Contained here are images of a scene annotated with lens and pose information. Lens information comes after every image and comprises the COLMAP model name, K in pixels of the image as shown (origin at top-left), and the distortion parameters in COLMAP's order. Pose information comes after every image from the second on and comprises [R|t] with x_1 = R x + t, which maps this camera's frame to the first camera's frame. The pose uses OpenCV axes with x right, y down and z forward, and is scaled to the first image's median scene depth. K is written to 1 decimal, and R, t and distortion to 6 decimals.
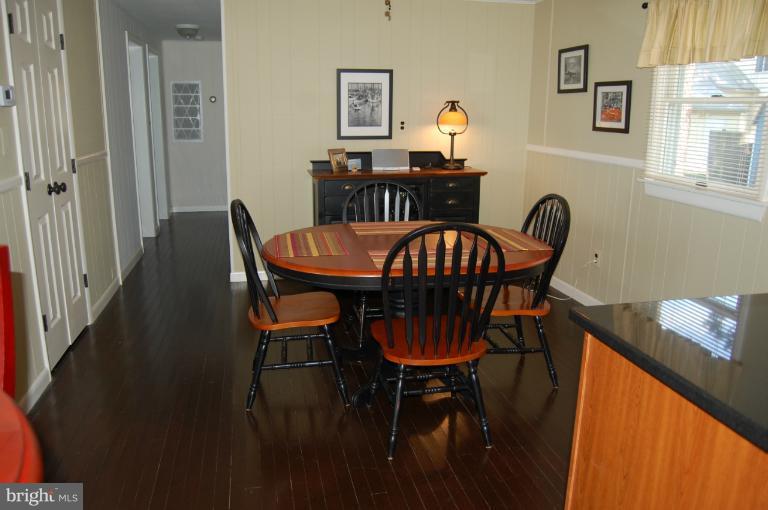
lens RADIAL K [[599.4, 0, 385.6], [0, 599.4, 253.7], [0, 0, 1]] dist [-0.086834, 0.029500]
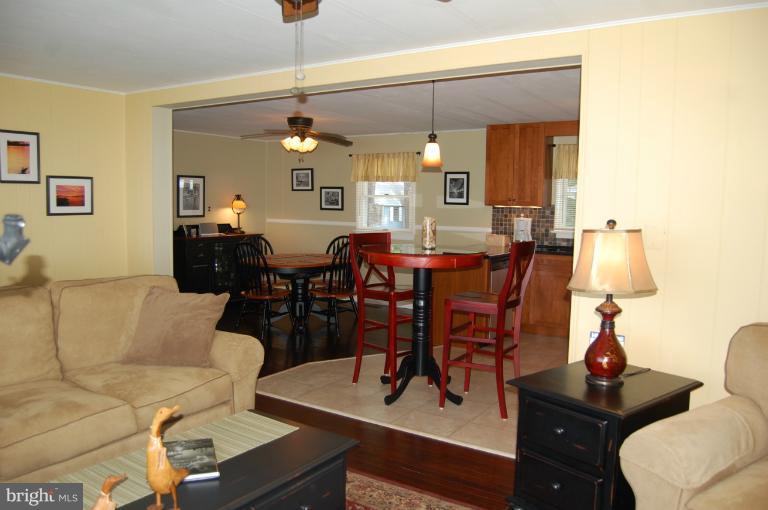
lens RADIAL K [[599.4, 0, 378.3], [0, 599.4, 259.0], [0, 0, 1]] dist [-0.086834, 0.029500]
pose [[0.719976, -0.062722, 0.691159, -0.813856], [0.151456, 0.986103, -0.068284, 0.112976], [-0.677271, 0.153843, 0.719470, -0.514178]]
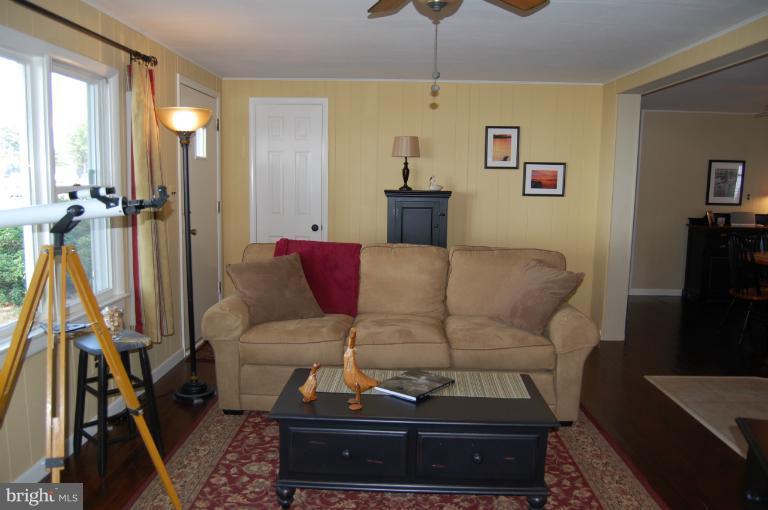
lens RADIAL K [[599.4, 0, 381.4], [0, 599.4, 258.0], [0, 0, 1]] dist [-0.086834, 0.029500]
pose [[0.970215, 0.037282, -0.239359, -0.529666], [-0.062547, 0.993136, -0.098840, 0.146822], [0.234031, 0.110867, 0.965887, -0.639334]]
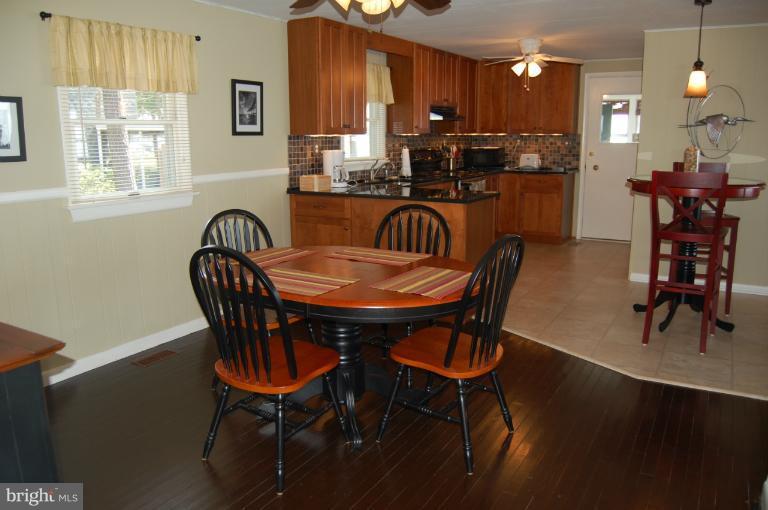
lens RADIAL K [[599.4, 0, 388.4], [0, 599.4, 254.9], [0, 0, 1]] dist [-0.086834, 0.029500]
pose [[-0.734301, -0.155538, 0.660765, -0.410384], [0.143079, 0.916066, 0.374635, -0.245612], [-0.663574, 0.369637, -0.650414, 0.964076]]
